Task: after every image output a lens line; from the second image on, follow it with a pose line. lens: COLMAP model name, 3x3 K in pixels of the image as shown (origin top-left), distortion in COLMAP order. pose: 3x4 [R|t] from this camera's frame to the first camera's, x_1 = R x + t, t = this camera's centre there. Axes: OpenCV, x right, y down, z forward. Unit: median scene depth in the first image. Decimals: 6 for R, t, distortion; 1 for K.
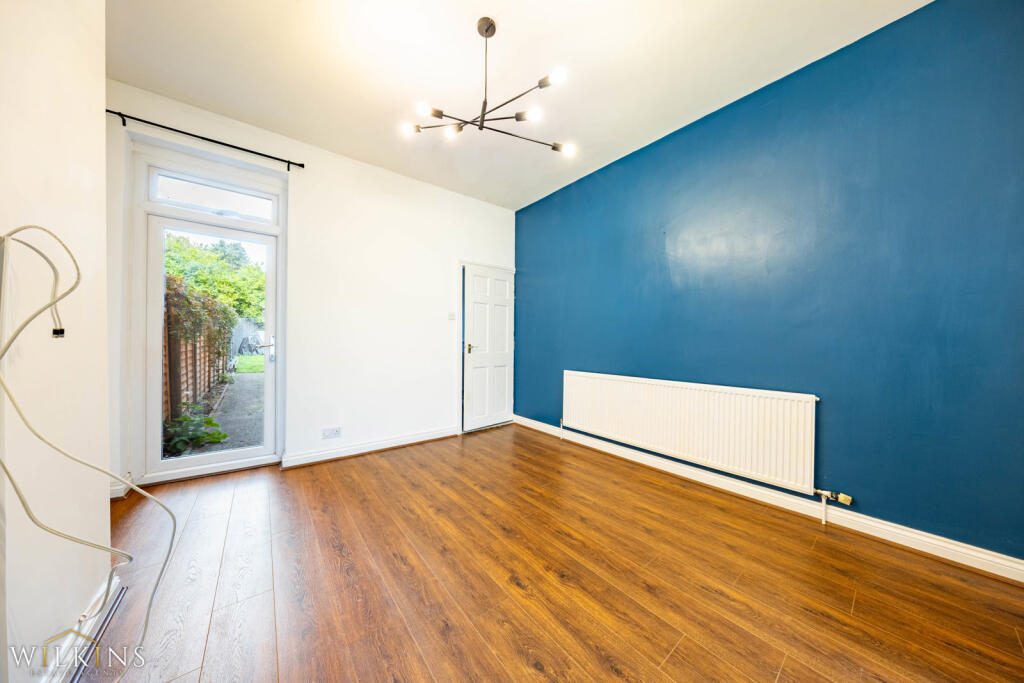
lens RADIAL K [[321.5, 0, 516.0], [0, 321.5, 342.0], [0, 0, 1]] dist [-0.002393, -0.000114]
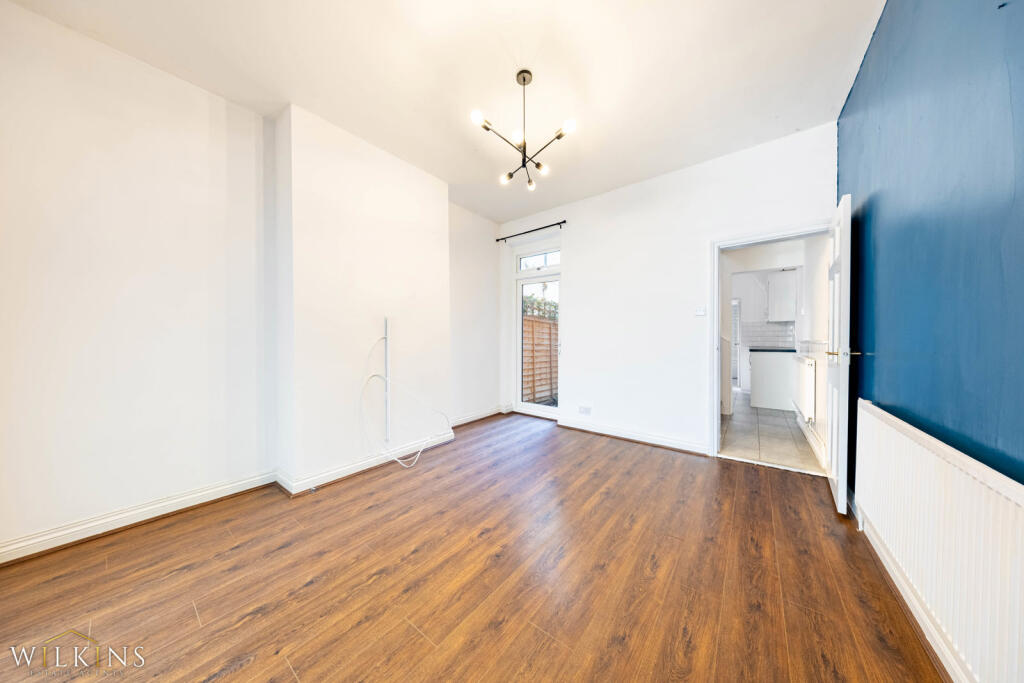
lens RADIAL K [[306.7, 0, 510.3], [0, 306.7, 341.7], [0, 0, 1]] dist [0.000177, -0.000061]
pose [[0.236396, 0.003847, -0.971649, 0.946728], [-0.007130, 0.999972, 0.002224, -0.006213], [0.971631, 0.006402, 0.236417, 0.637324]]
